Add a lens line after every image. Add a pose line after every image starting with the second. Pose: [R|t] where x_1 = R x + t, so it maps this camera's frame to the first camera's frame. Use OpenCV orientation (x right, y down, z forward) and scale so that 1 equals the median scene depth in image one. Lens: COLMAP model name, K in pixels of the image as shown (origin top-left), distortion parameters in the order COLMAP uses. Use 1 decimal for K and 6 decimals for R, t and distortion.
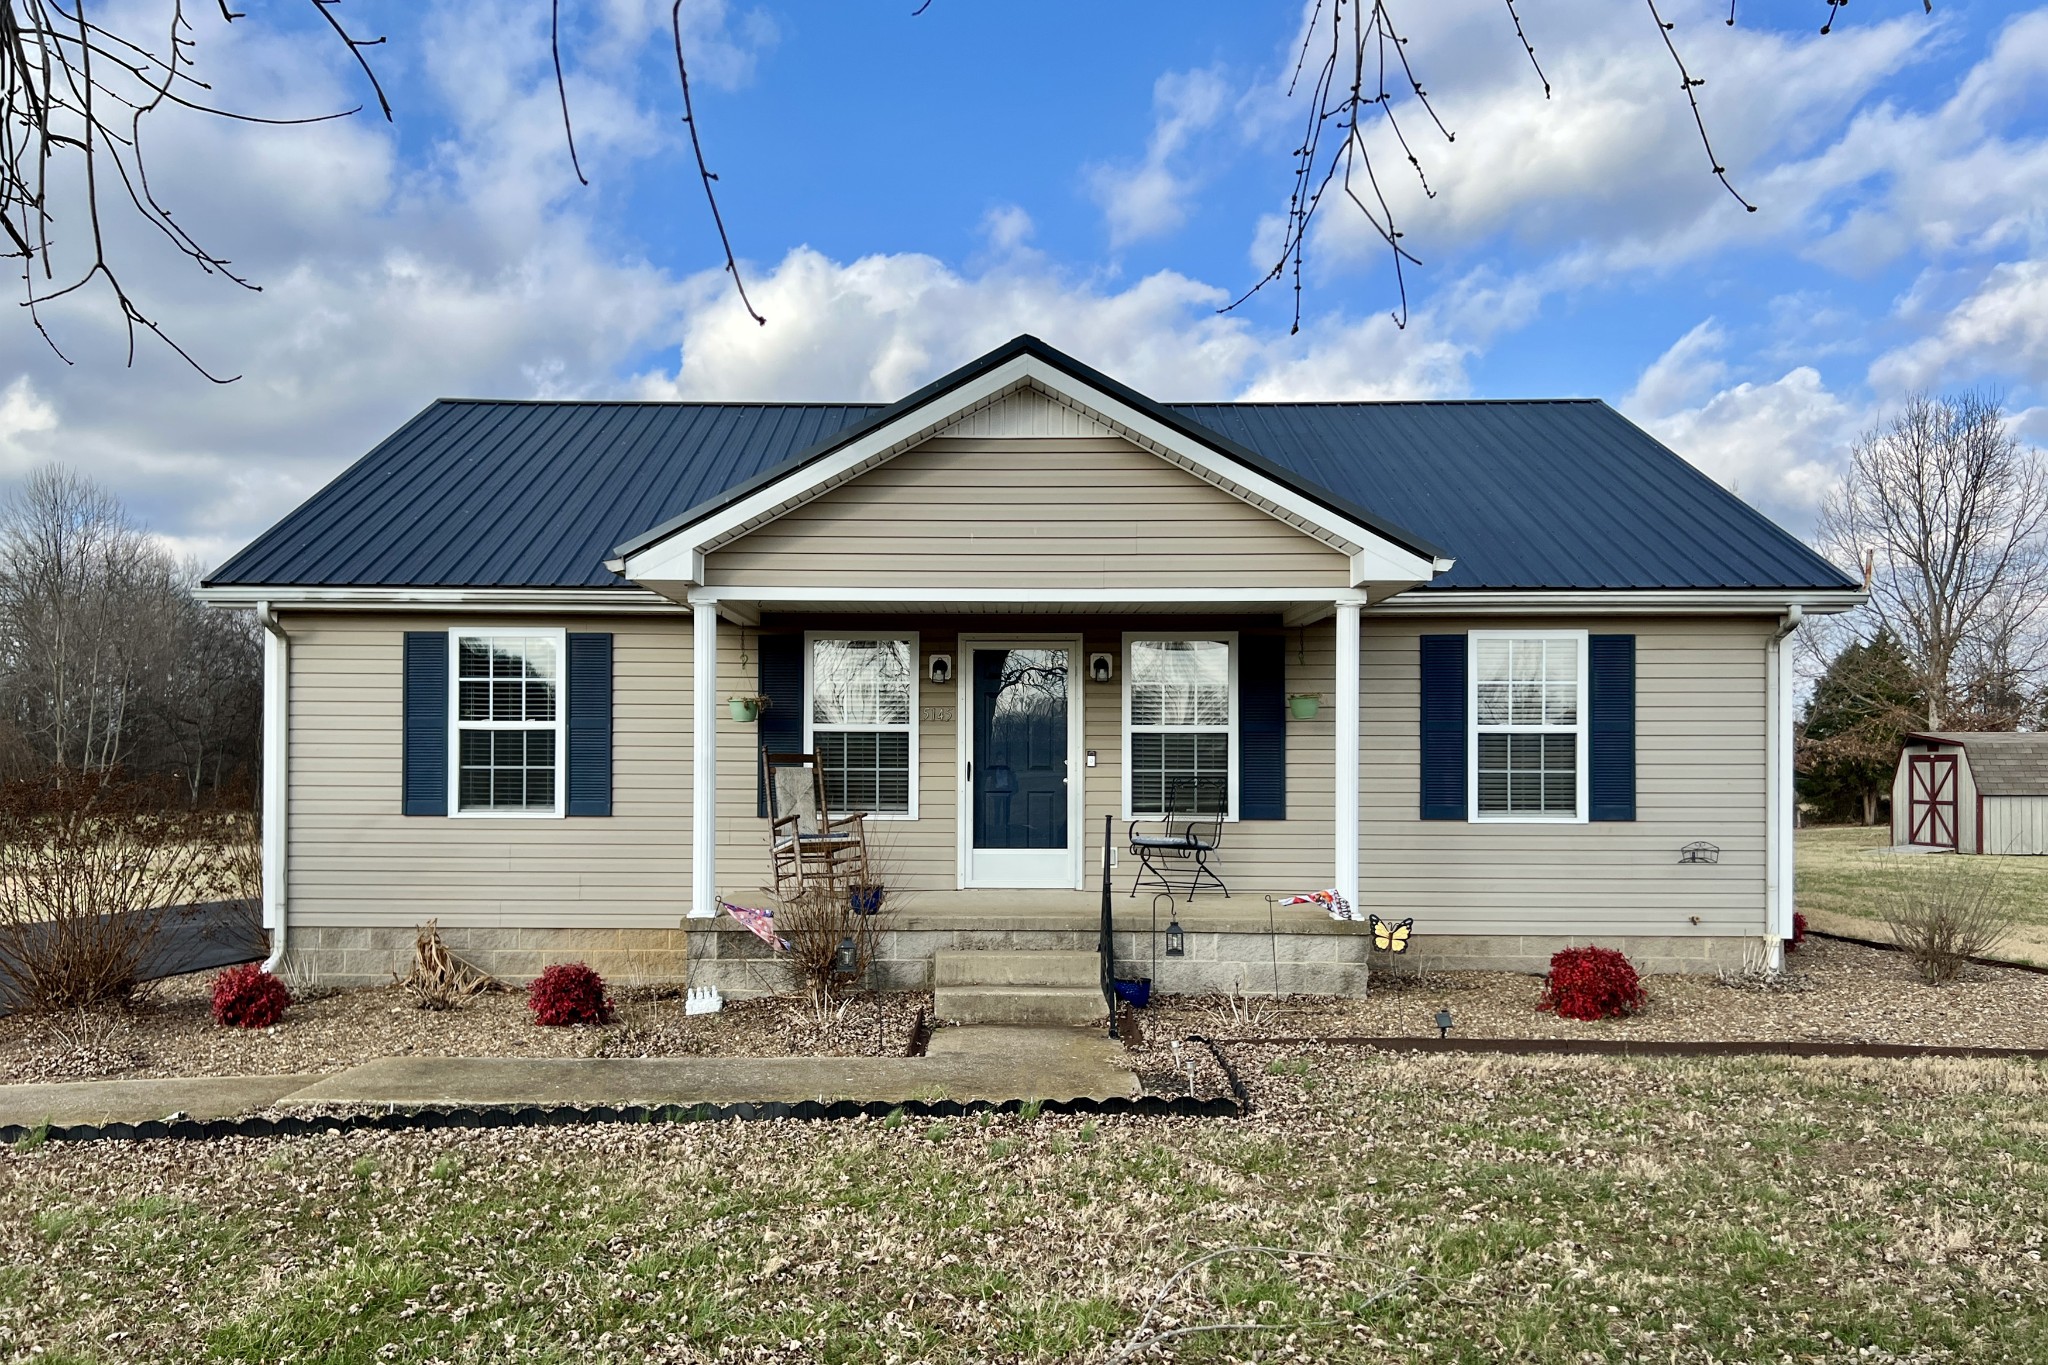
lens RADIAL K [[1603.4, 0, 1027.4], [0, 1603.4, 751.3], [0, 0, 1]] dist [0.012810, 0.006514]
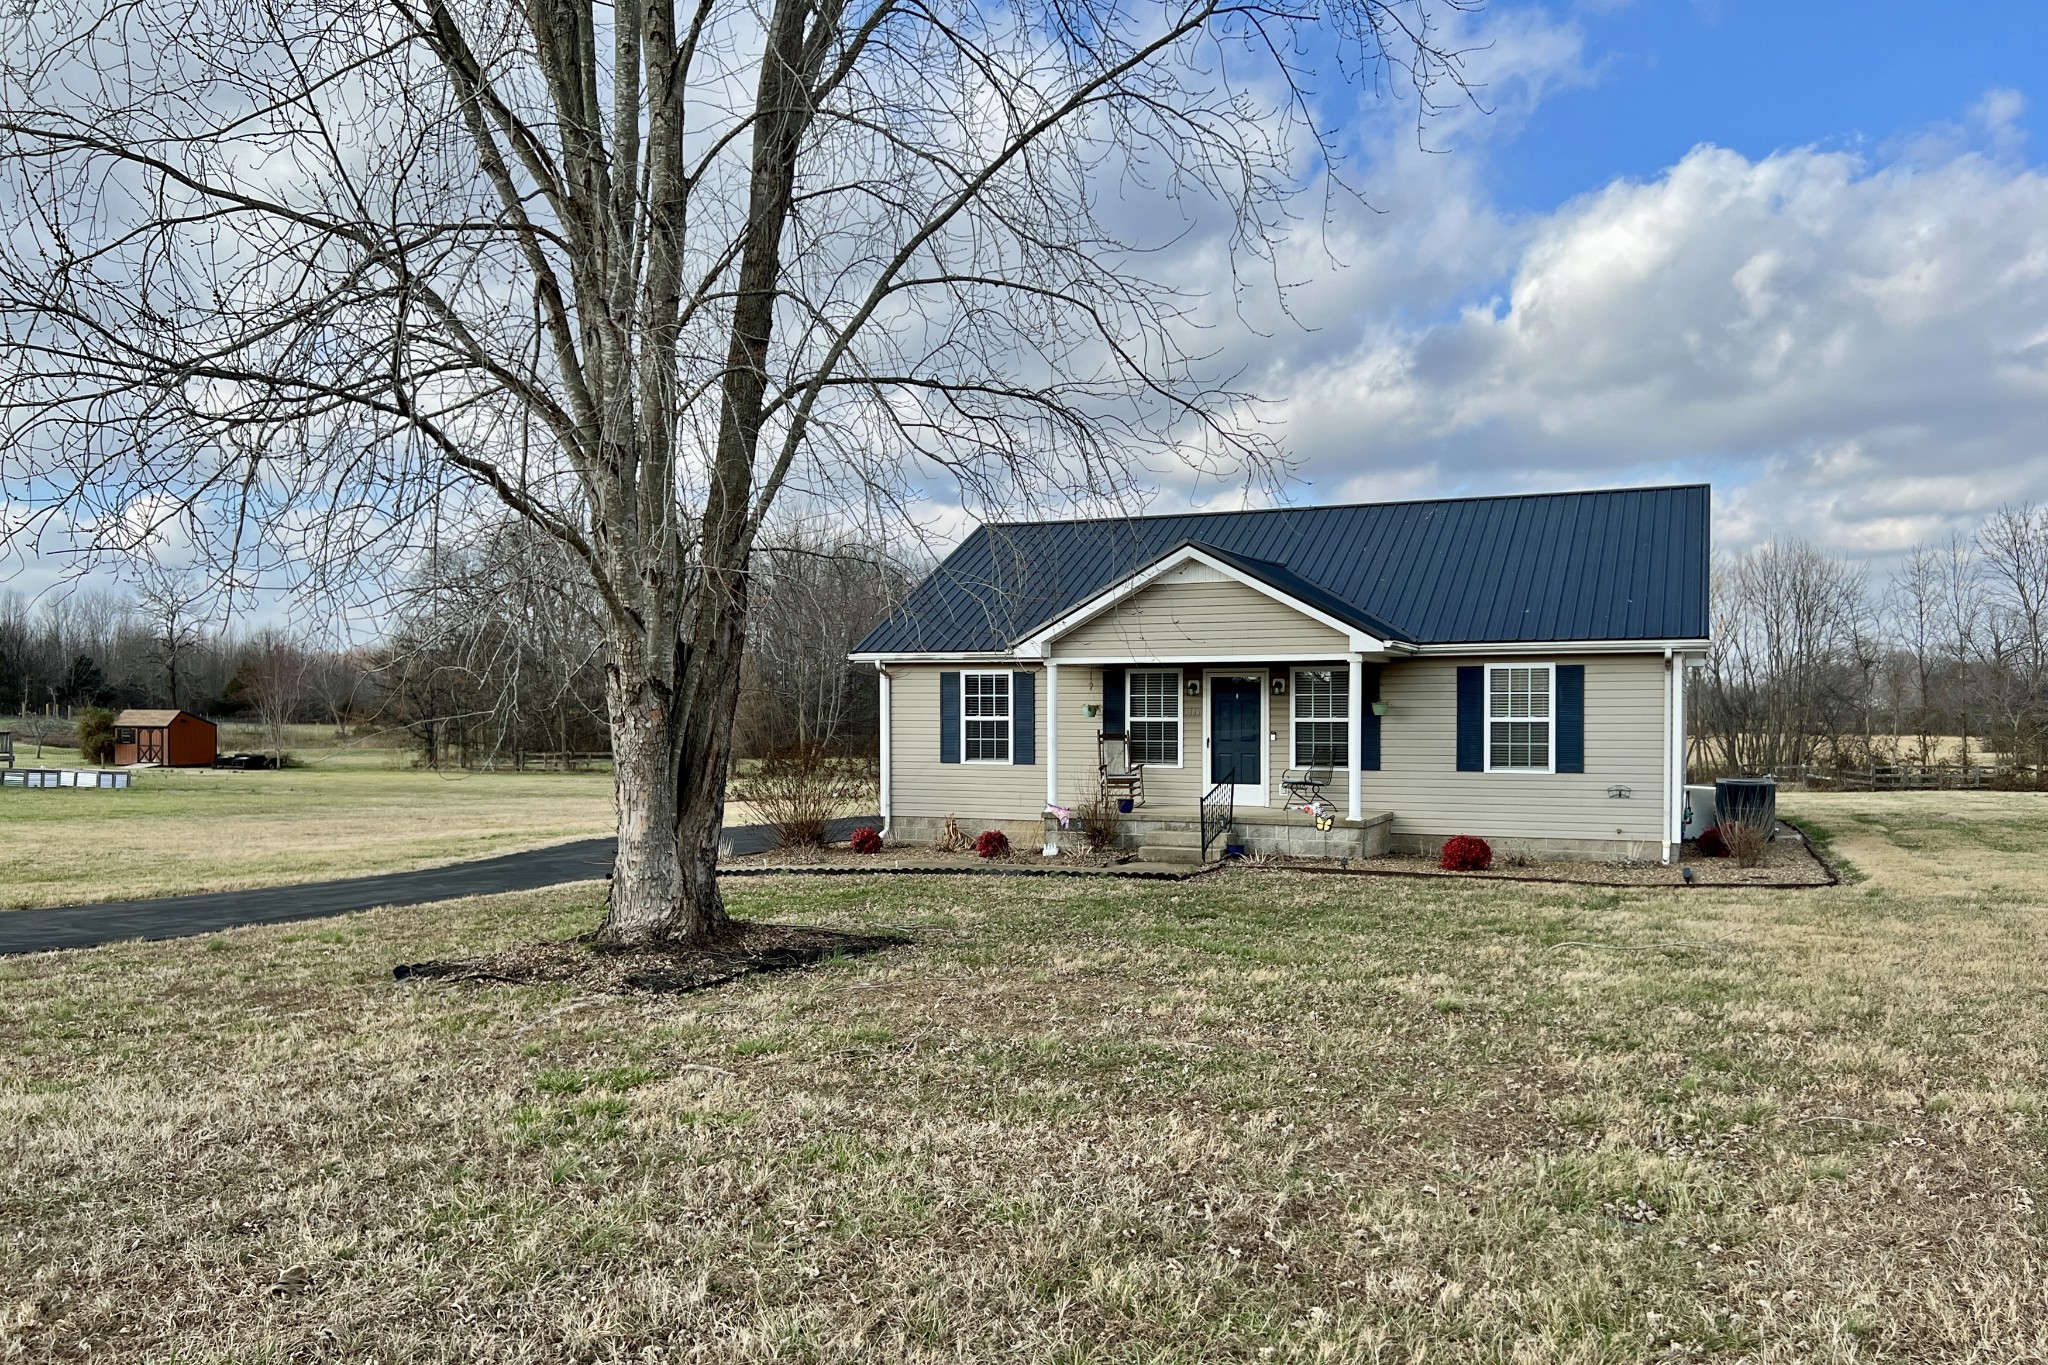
lens RADIAL K [[1603.4, 0, 1027.4], [0, 1603.4, 751.3], [0, 0, 1]] dist [0.012810, 0.006514]
pose [[0.920295, 0.006564, -0.391169, 0.502837], [0.005661, 0.999531, 0.030090, -0.035150], [0.391183, -0.029906, 0.919827, -0.815324]]
